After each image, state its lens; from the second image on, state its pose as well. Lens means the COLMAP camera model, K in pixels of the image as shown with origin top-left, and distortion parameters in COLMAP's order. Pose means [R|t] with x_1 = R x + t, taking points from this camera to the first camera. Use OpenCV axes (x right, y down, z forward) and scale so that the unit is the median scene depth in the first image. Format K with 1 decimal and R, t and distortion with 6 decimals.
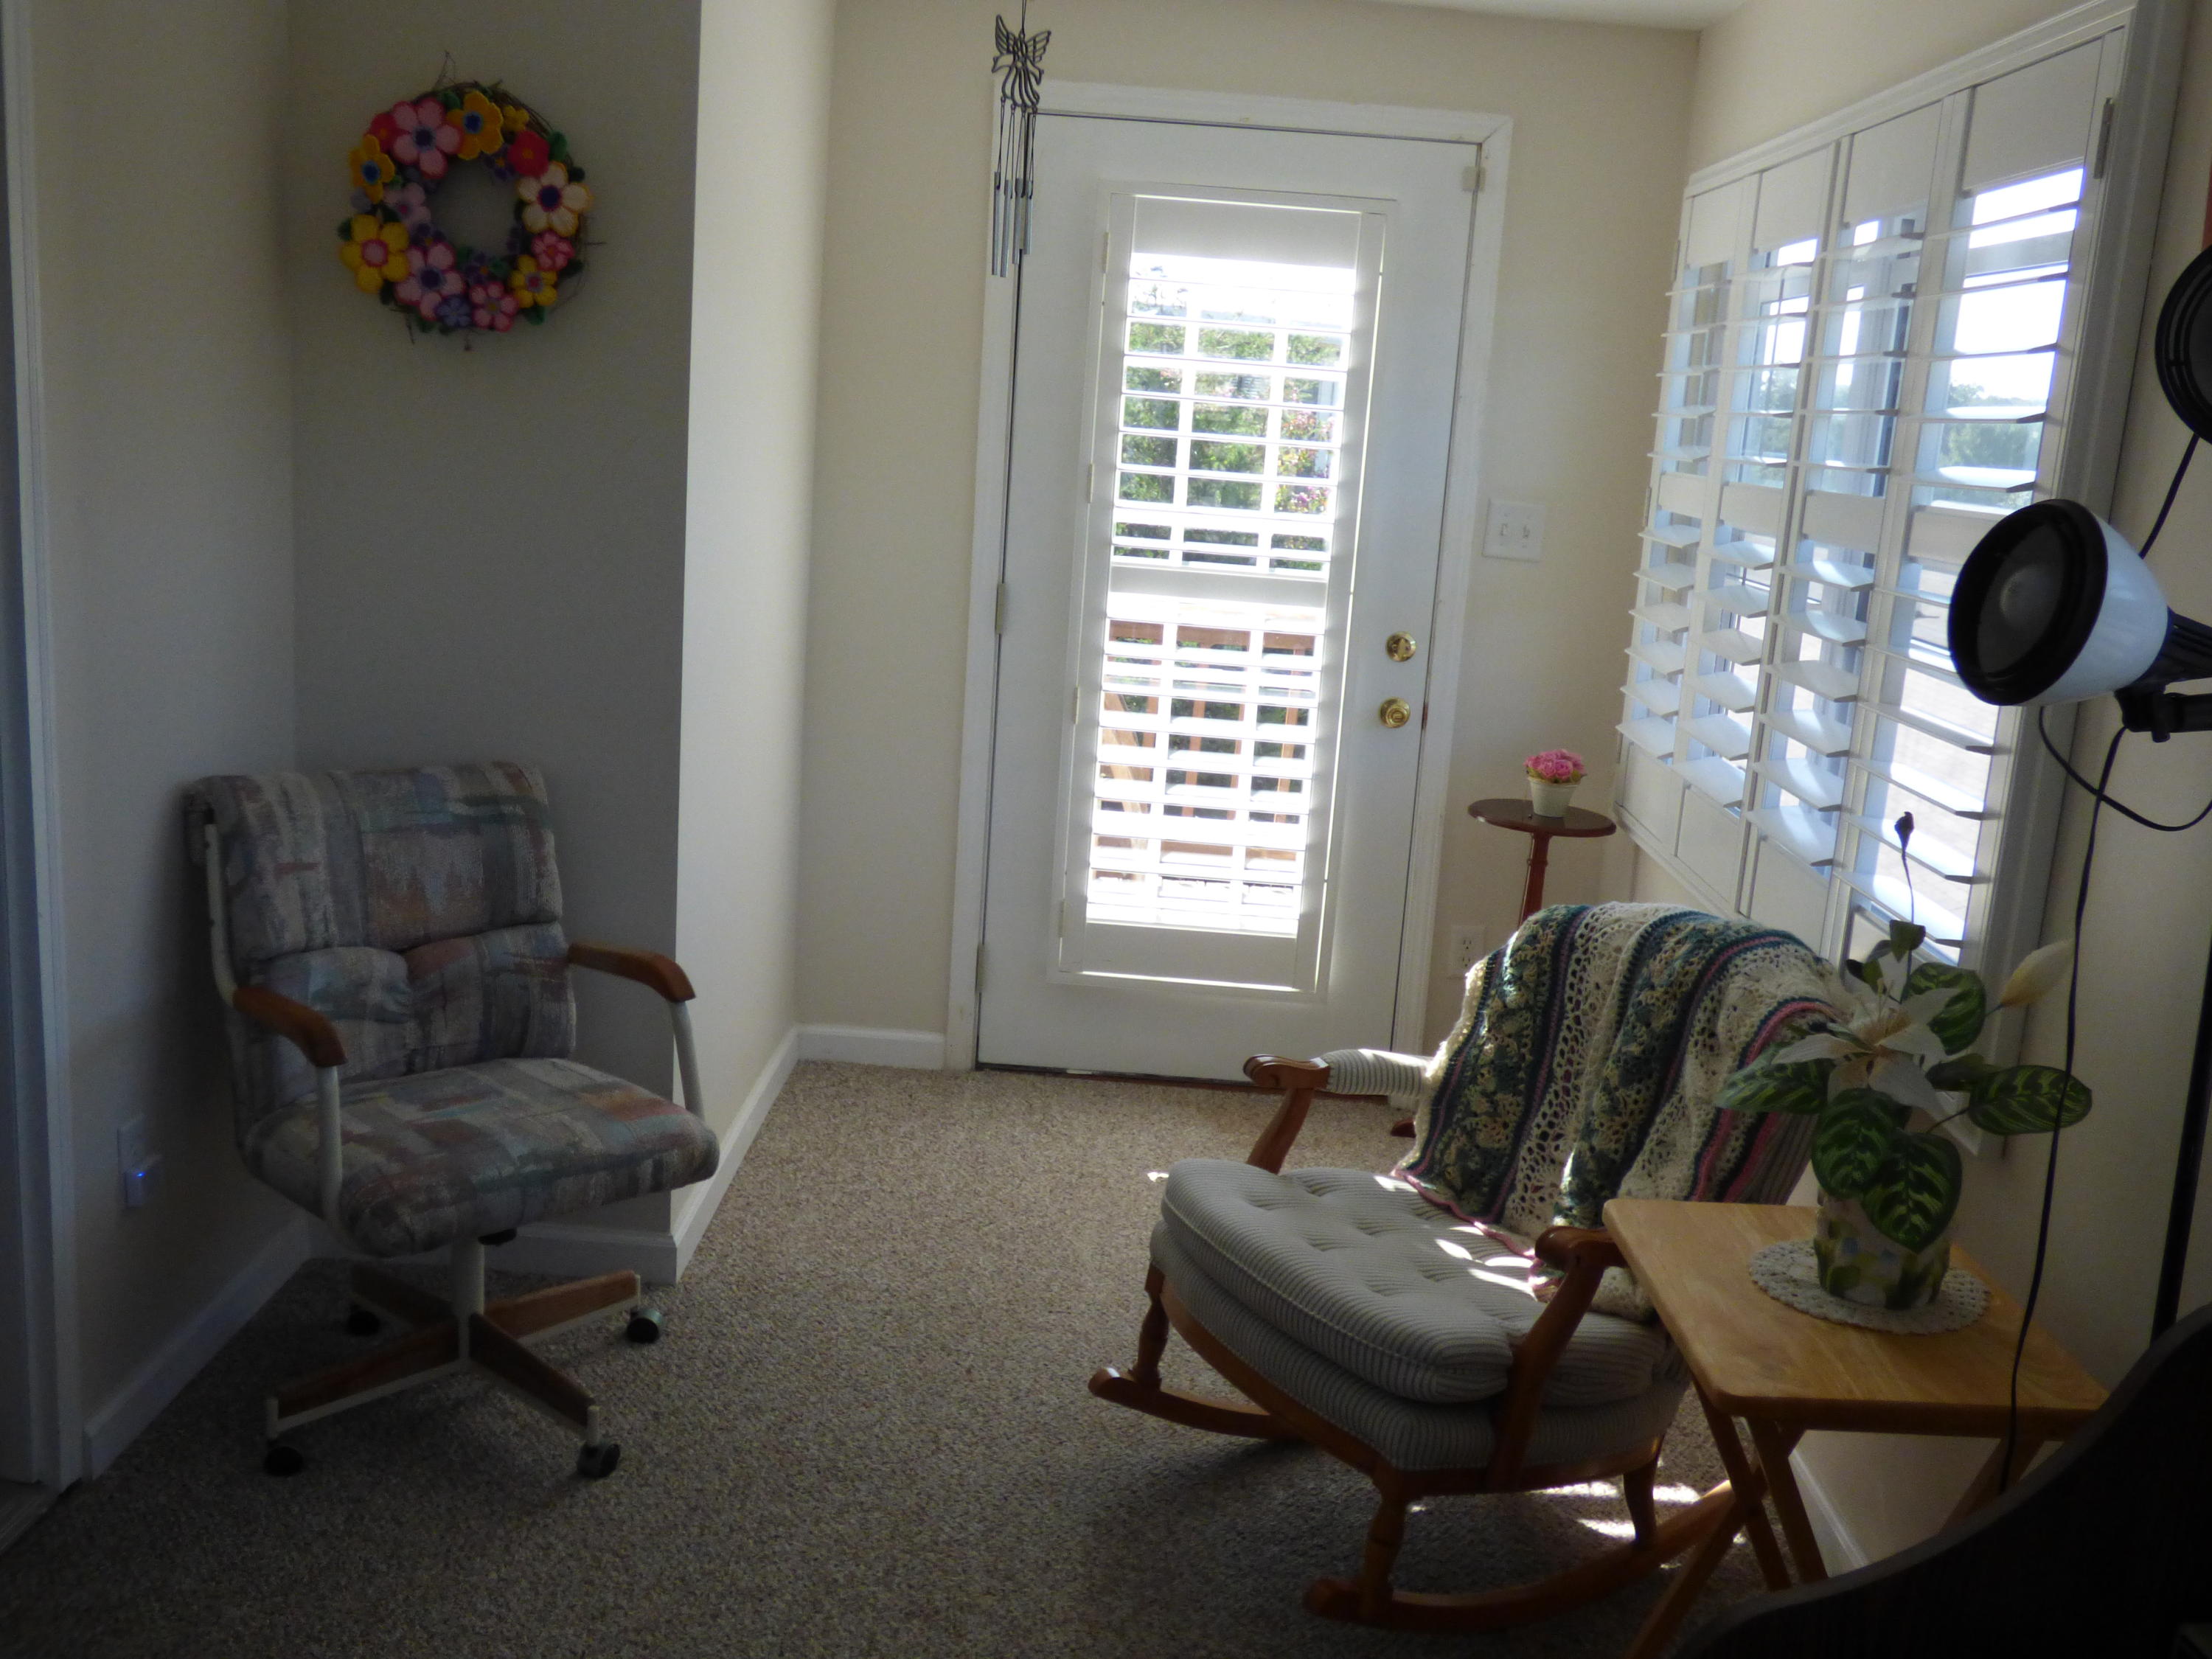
lens RADIAL K [[2173.7, 0, 1101.3], [0, 2173.7, 842.8], [0, 0, 1]] dist [-0.048303, 0.000000]
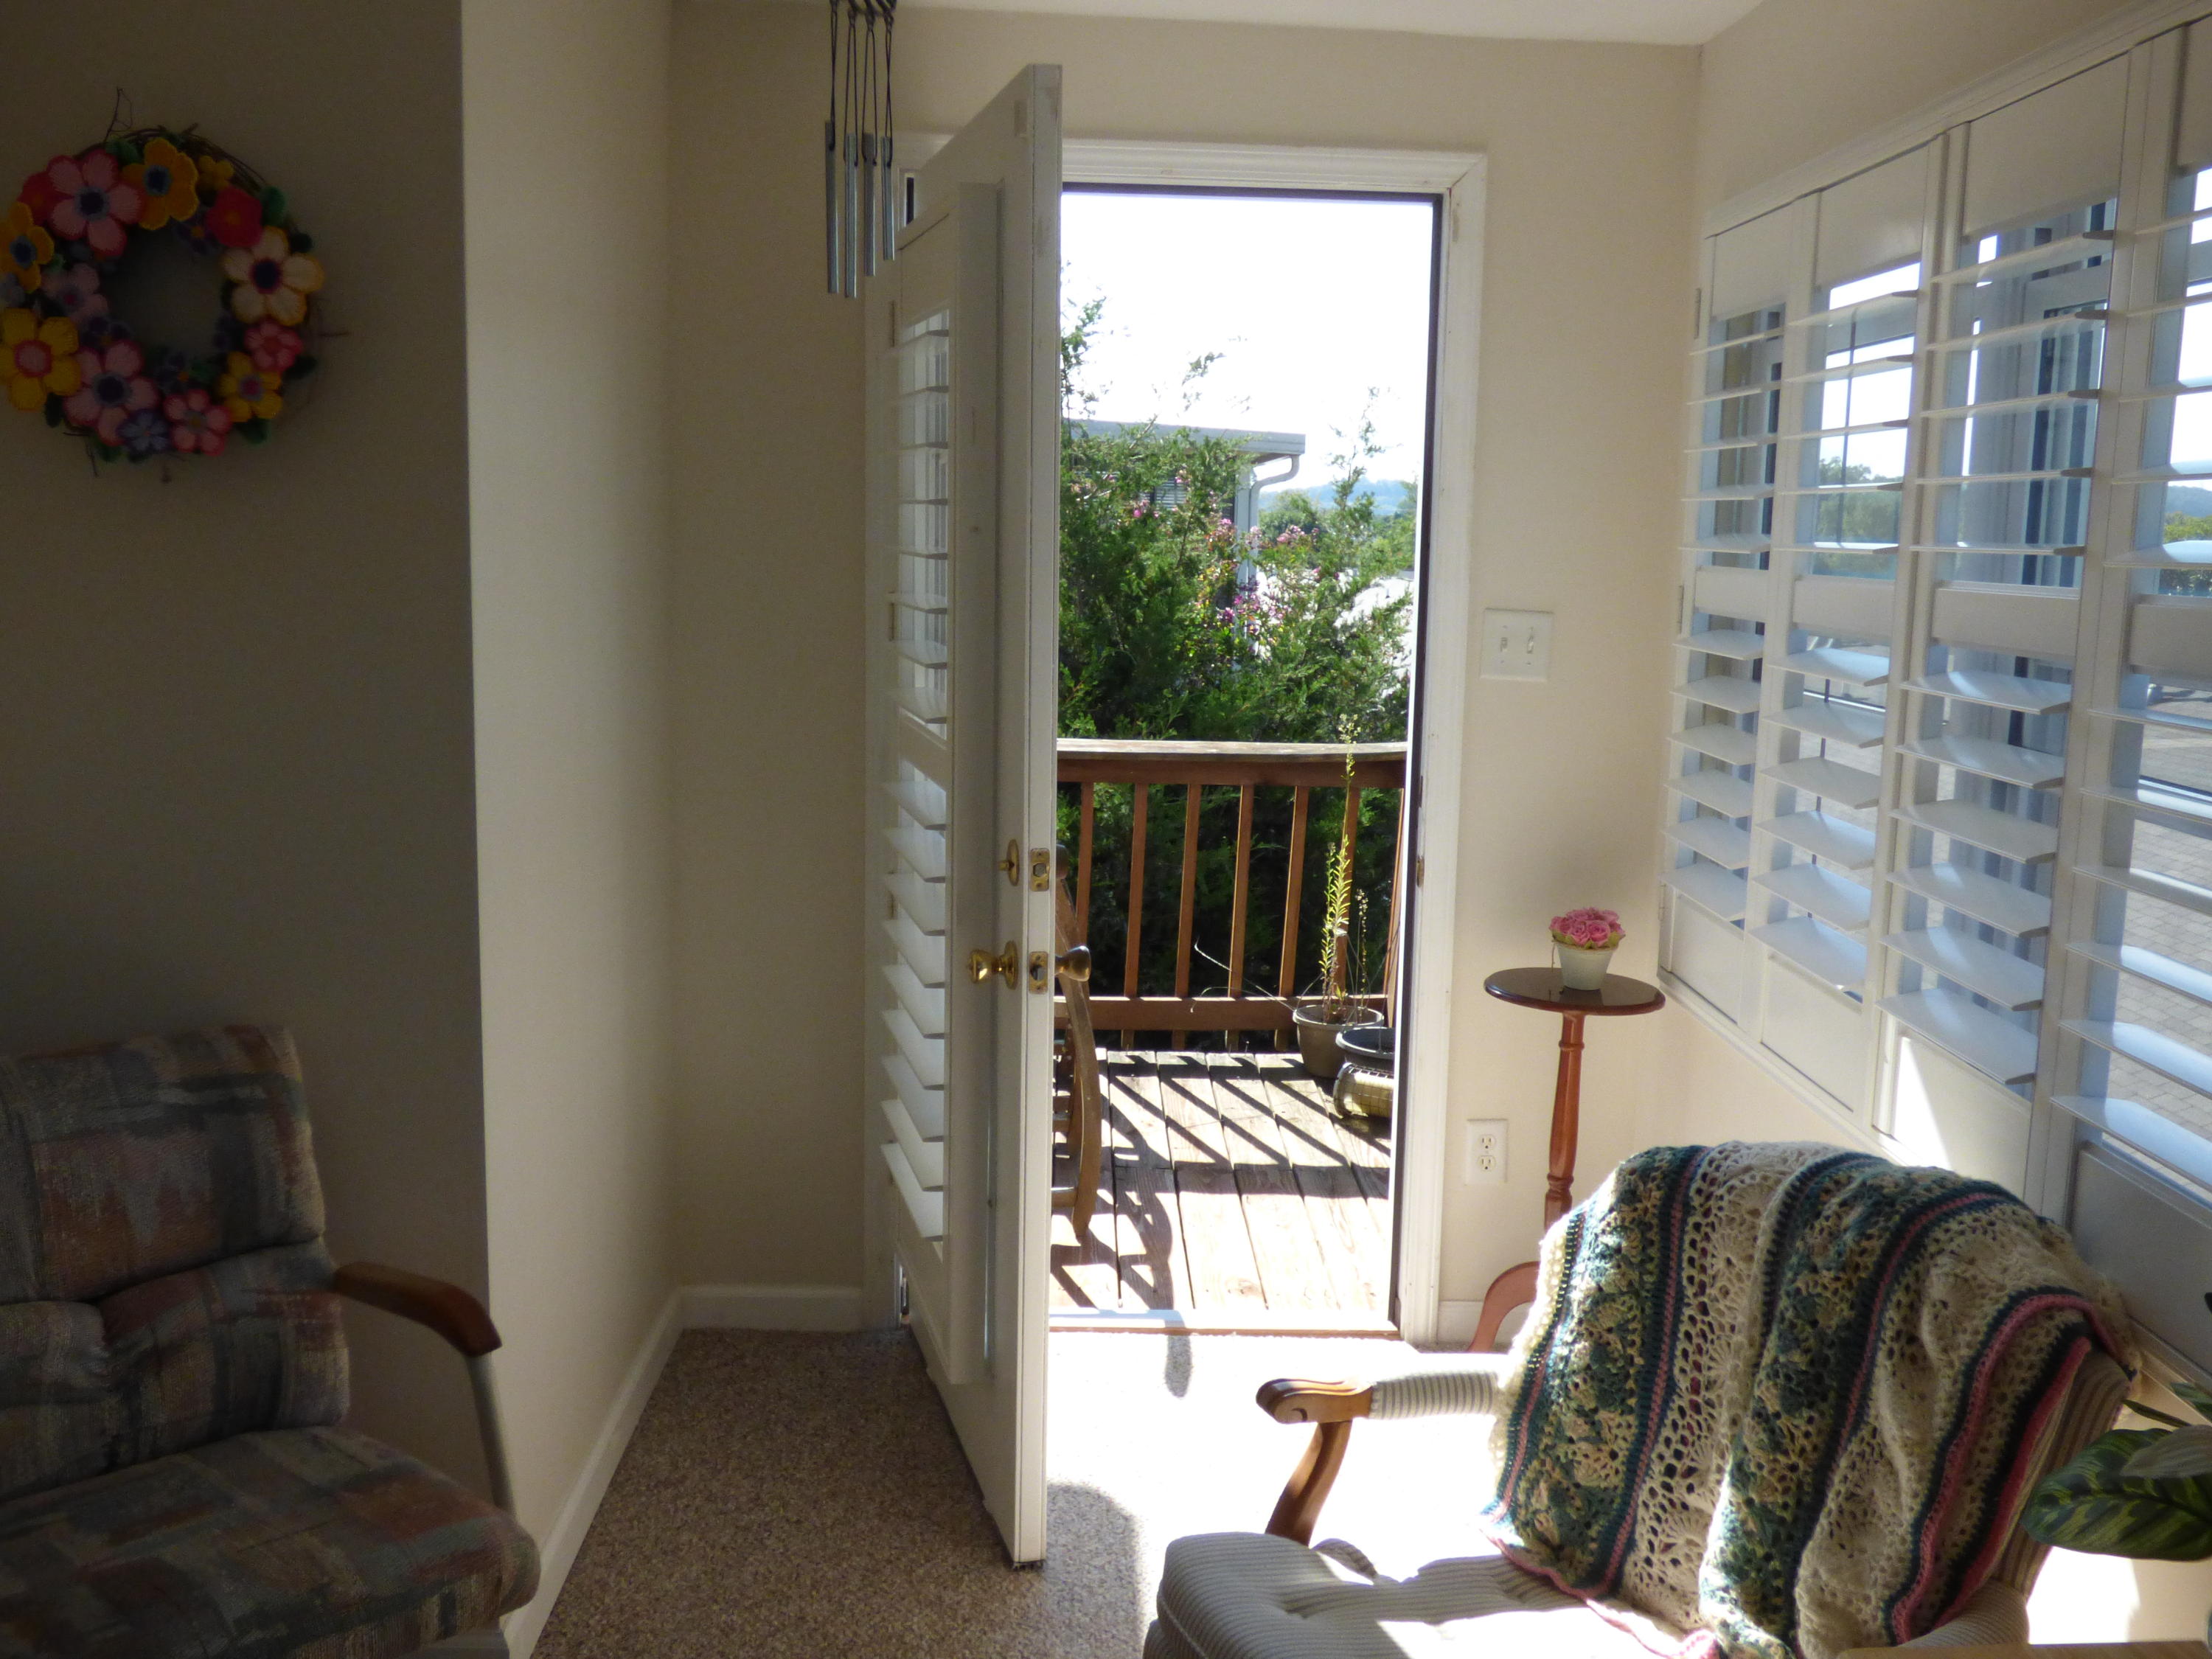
lens RADIAL K [[2173.7, 0, 1103.8], [0, 2173.7, 825.5], [0, 0, 1]] dist [-0.048303, 0.000000]
pose [[0.997972, -0.051660, 0.037201, -0.002872], [0.053888, 0.996645, -0.061606, -0.047020], [-0.033893, 0.063486, 0.997407, 0.258343]]
